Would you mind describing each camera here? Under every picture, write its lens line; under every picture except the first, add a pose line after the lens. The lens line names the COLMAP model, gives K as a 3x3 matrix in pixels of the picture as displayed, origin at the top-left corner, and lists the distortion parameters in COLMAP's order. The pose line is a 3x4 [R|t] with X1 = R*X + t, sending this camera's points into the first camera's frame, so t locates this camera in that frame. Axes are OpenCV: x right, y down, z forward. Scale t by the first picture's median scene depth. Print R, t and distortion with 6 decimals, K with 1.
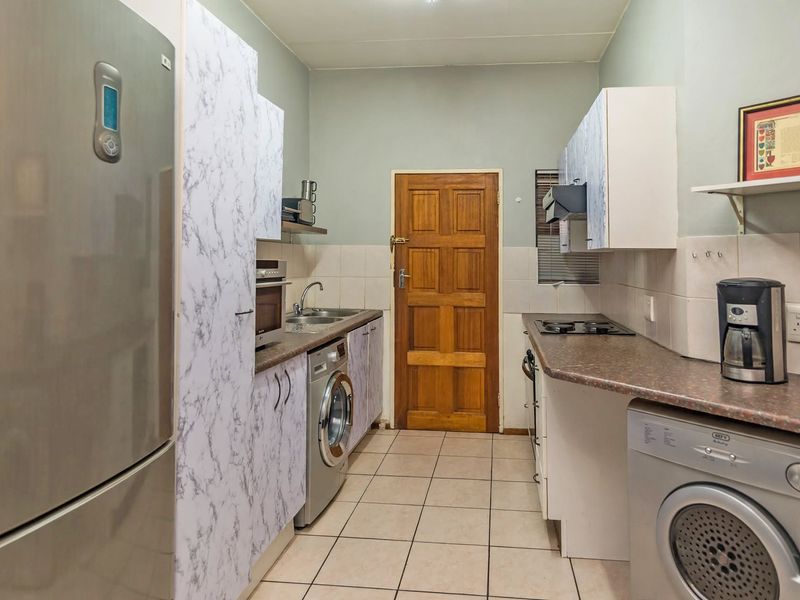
lens RADIAL K [[552.0, 0, 440.6], [0, 552.0, 225.5], [0, 0, 1]] dist [0.000068, 0.001527]
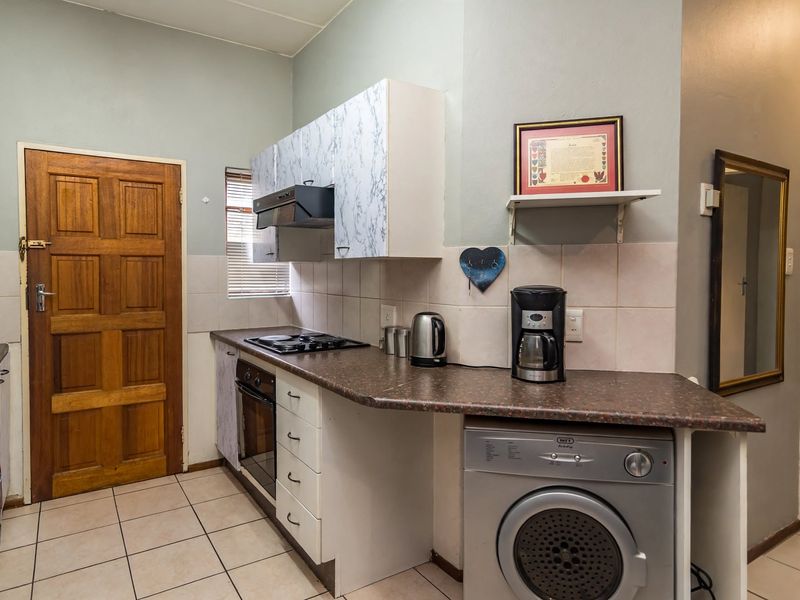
lens RADIAL K [[517.5, 0, 401.1], [0, 517.5, 278.5], [0, 0, 1]] dist [0.007216, 0.001665]
pose [[0.778072, -0.015553, 0.627983, -0.133152], [-0.033500, 0.997244, 0.066205, 0.011512], [-0.627282, -0.072550, 0.775406, 0.188131]]
